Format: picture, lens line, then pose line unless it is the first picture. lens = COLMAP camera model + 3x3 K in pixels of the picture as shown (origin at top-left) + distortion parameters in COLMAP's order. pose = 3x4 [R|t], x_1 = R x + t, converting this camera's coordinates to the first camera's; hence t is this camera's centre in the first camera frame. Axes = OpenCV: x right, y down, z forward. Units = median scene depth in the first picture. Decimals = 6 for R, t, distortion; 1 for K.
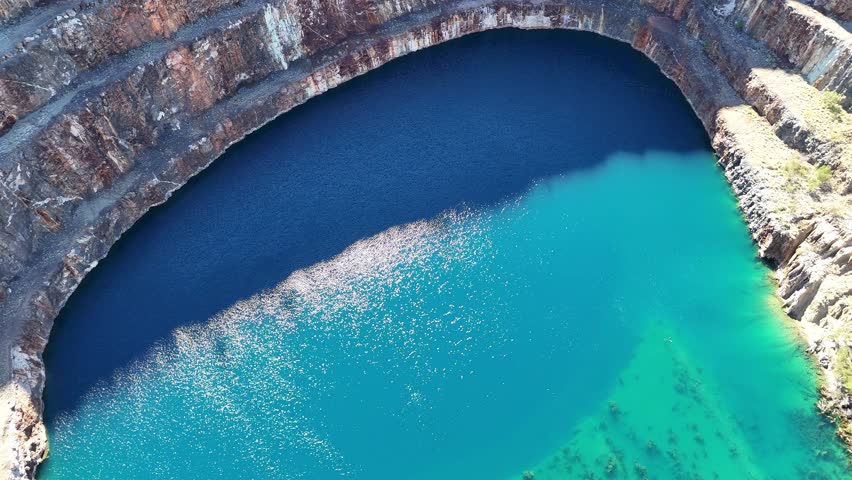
lens RADIAL K [[620.5, 0, 432.3], [0, 620.5, 240.4], [0, 0, 1]] dist [0.032371, -0.016676]
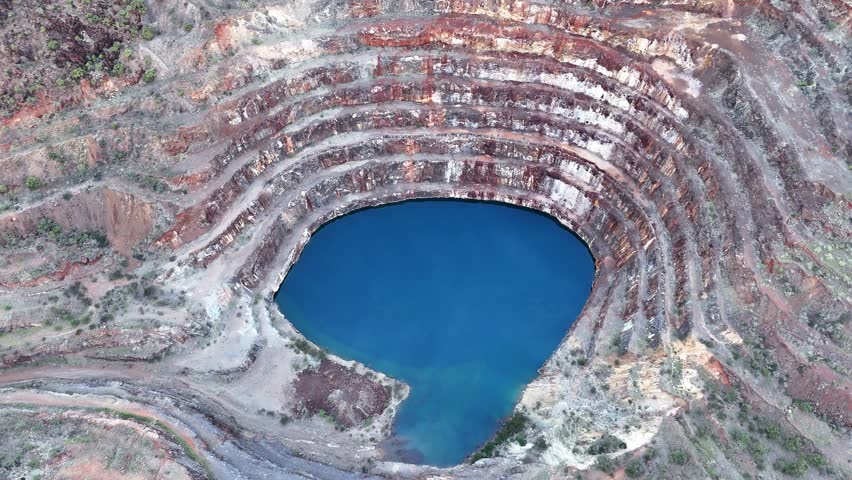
lens RADIAL K [[620.5, 0, 424.9], [0, 620.5, 239.9], [0, 0, 1]] dist [0.032371, -0.016676]
pose [[0.743077, 0.586389, -0.322467, 0.632909], [-0.550209, 0.809627, 0.204389, -0.581247], [0.380929, 0.025547, 0.924251, -1.287376]]
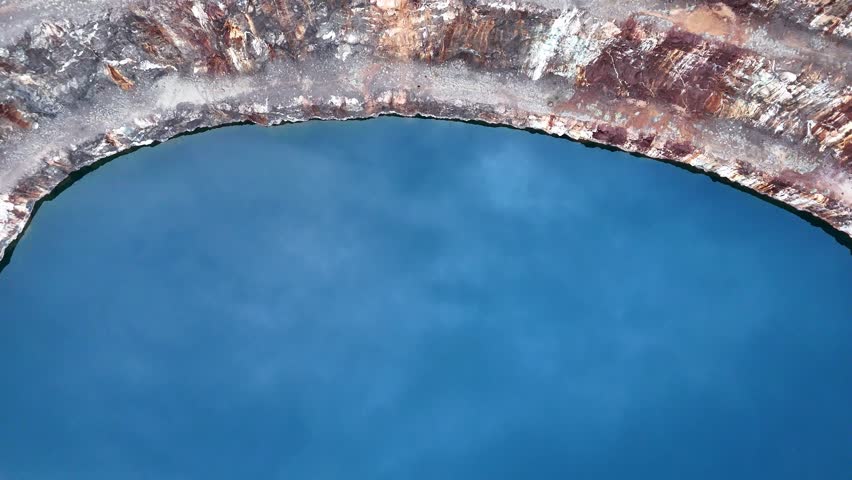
lens RADIAL K [[620.5, 0, 427.3], [0, 620.5, 235.9], [0, 0, 1]] dist [0.032371, -0.016676]
pose [[0.630141, 0.775502, -0.038982, -0.170369], [-0.639426, 0.546743, 0.540562, -0.507449], [0.440519, -0.315704, 0.840401, 0.403587]]
